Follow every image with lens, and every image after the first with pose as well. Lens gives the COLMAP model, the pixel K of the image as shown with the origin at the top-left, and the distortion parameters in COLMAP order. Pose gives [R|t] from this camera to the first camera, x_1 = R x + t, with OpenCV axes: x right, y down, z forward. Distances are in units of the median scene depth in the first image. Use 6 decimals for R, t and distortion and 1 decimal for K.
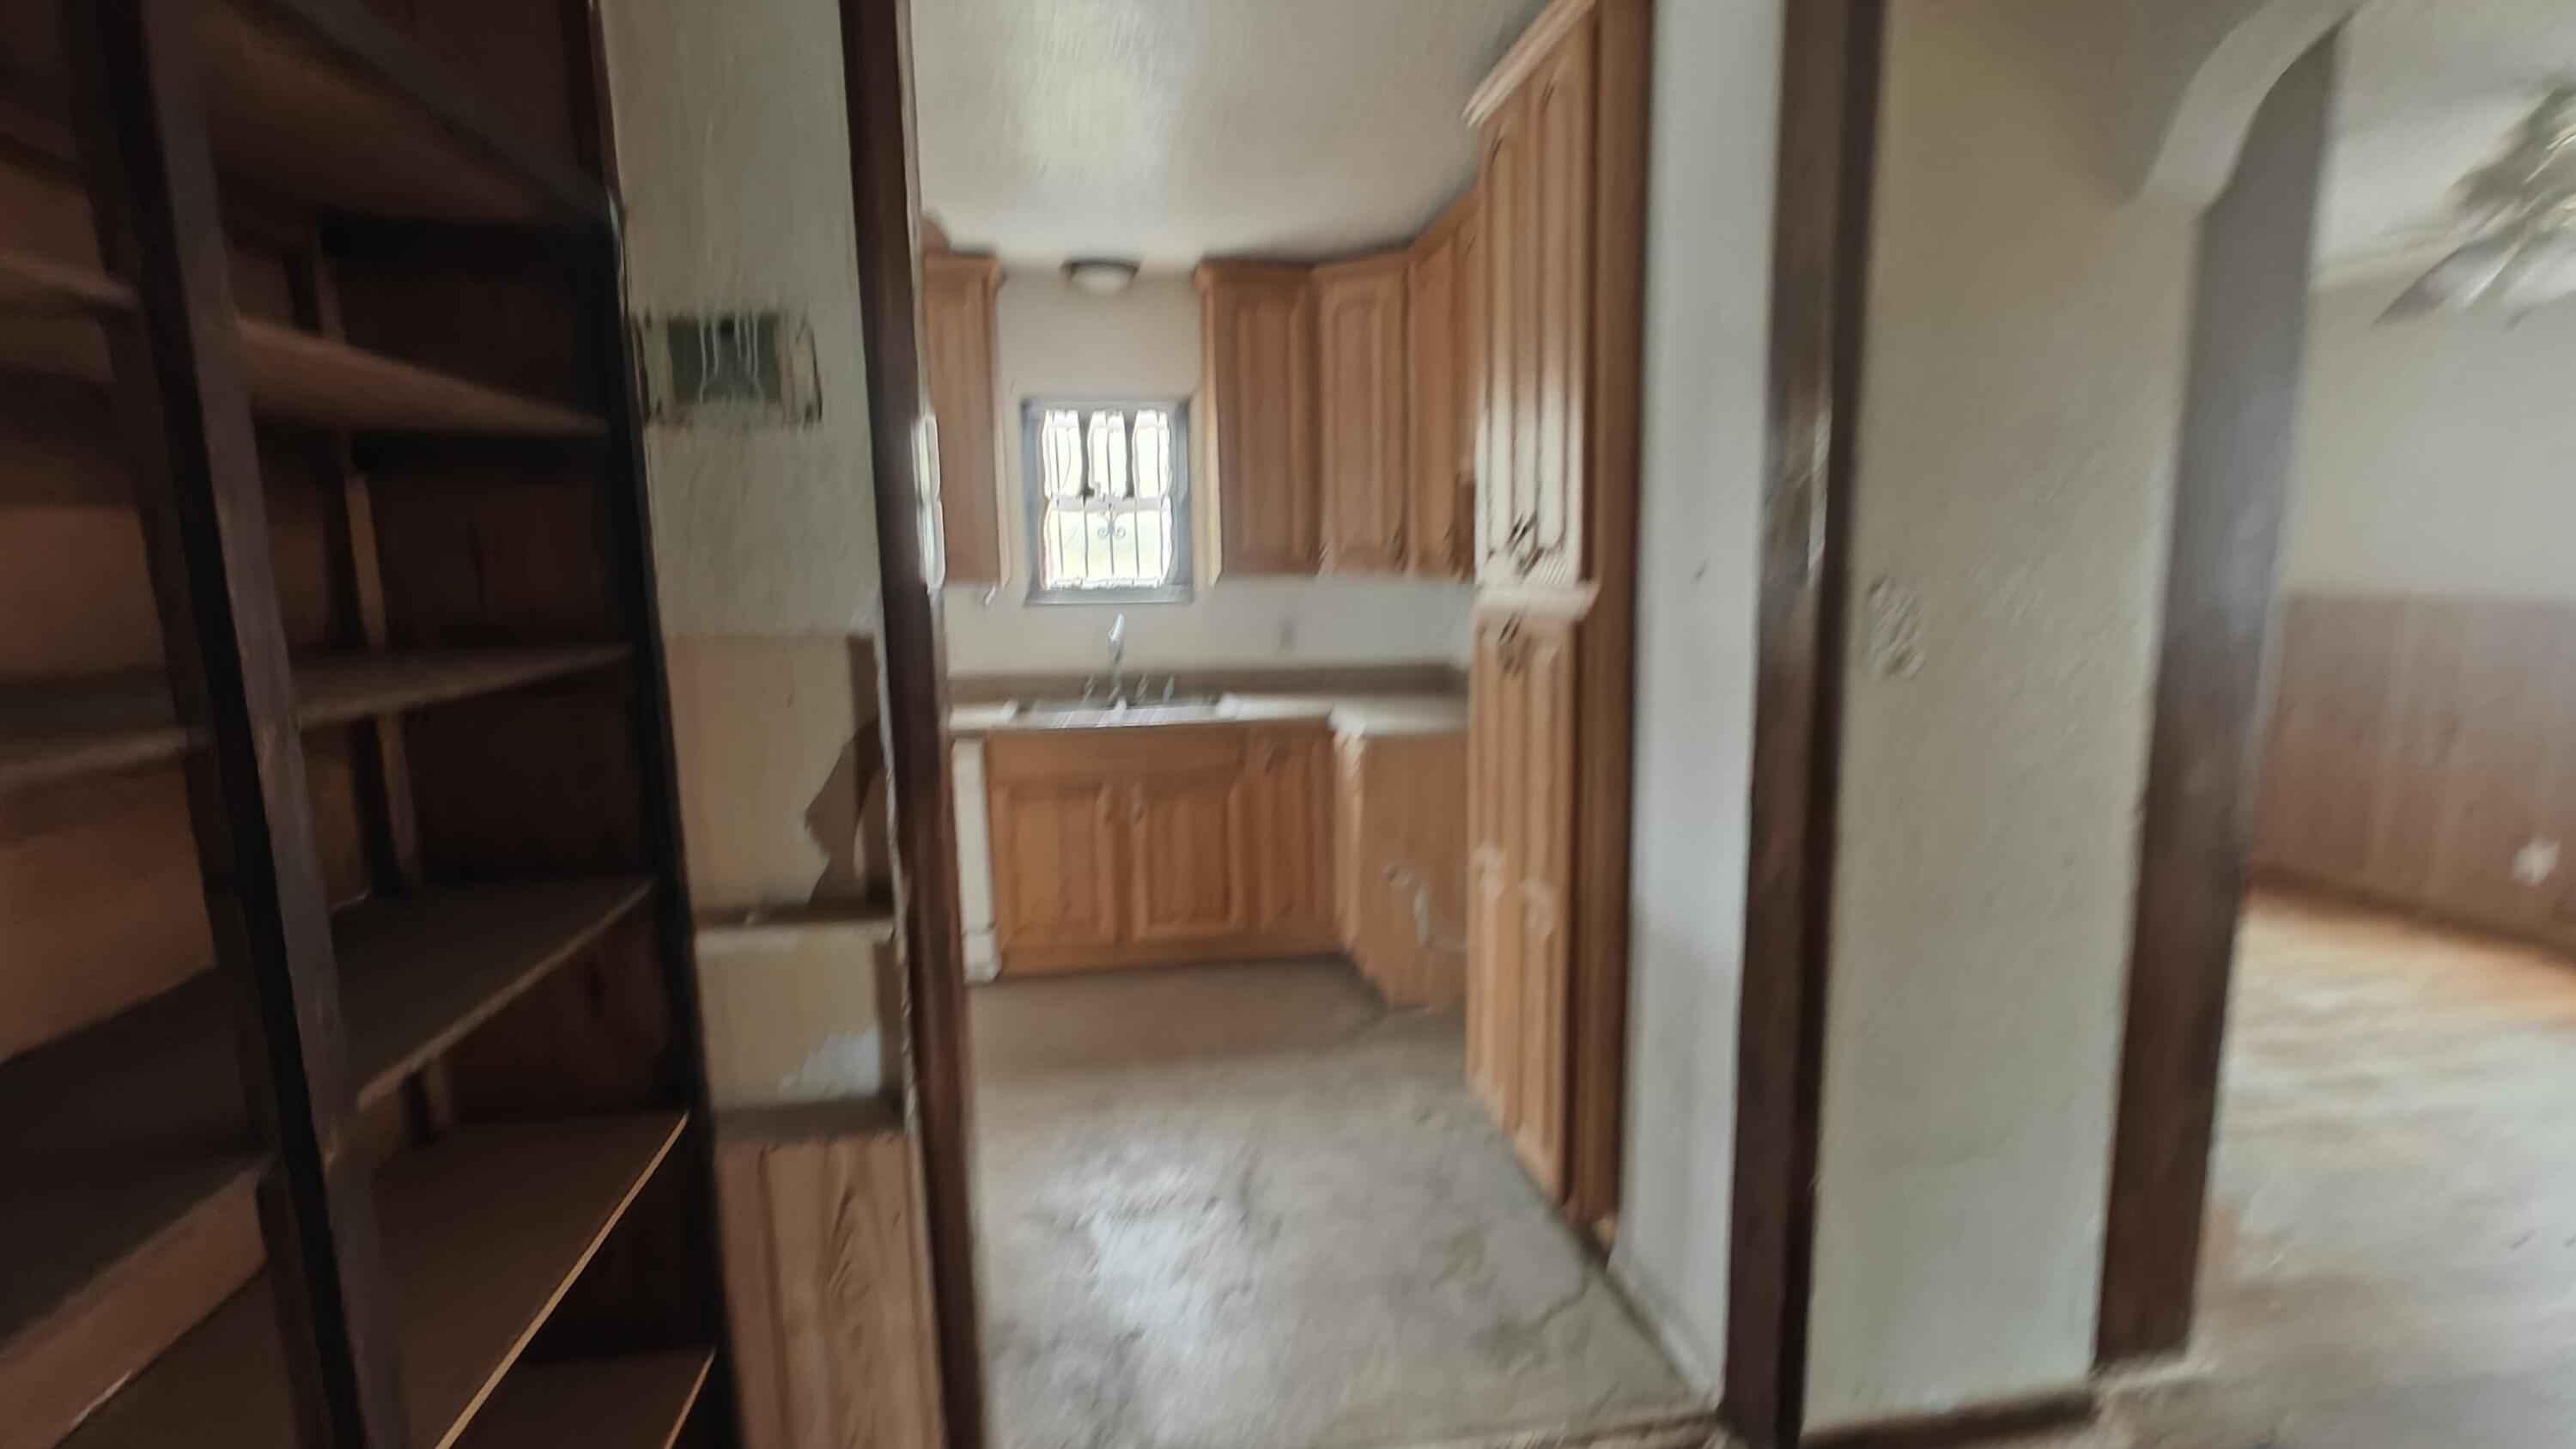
lens RADIAL K [[1116.1, 0, 1254.9], [0, 1116.1, 723.9], [0, 0, 1]] dist [-0.000452, 0.000094]
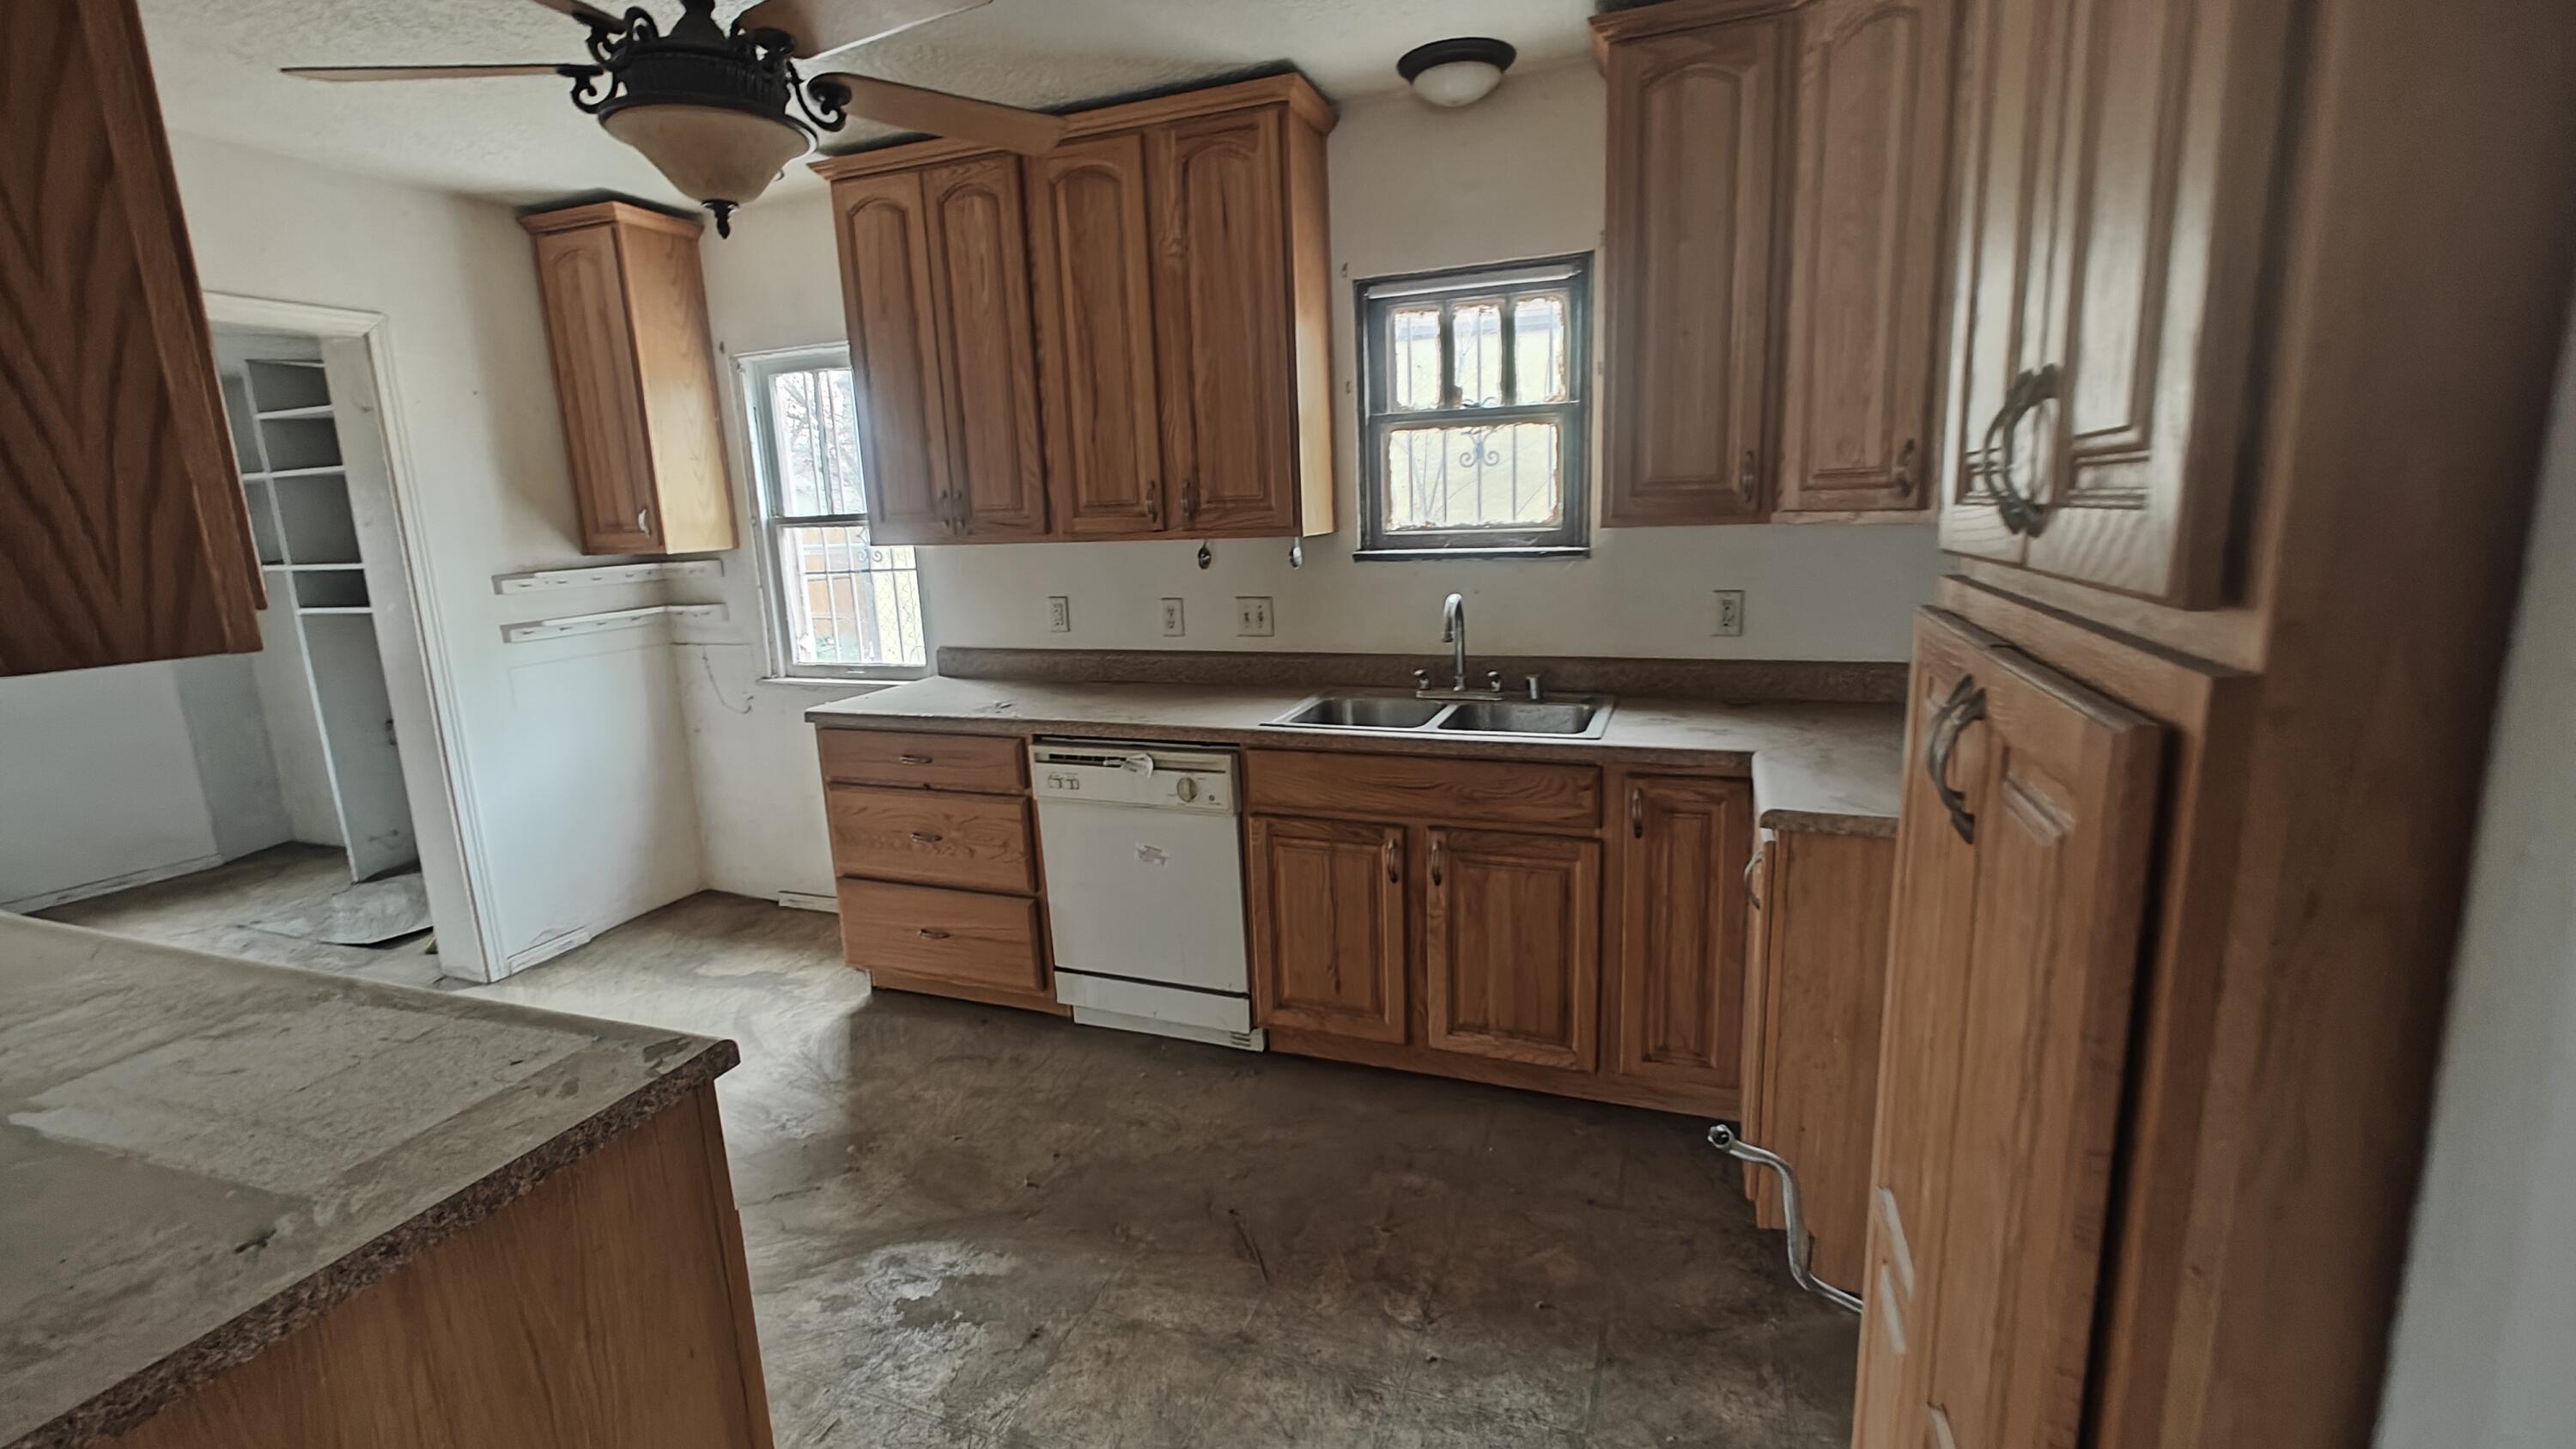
lens RADIAL K [[1085.0, 0, 1284.4], [0, 1085.0, 721.8], [0, 0, 1]] dist [-0.002799, 0.000227]
pose [[0.868970, 0.080933, -0.488203, 0.128299], [-0.048872, 0.995748, 0.078083, -0.057980], [0.492446, -0.043992, 0.869230, 0.368496]]
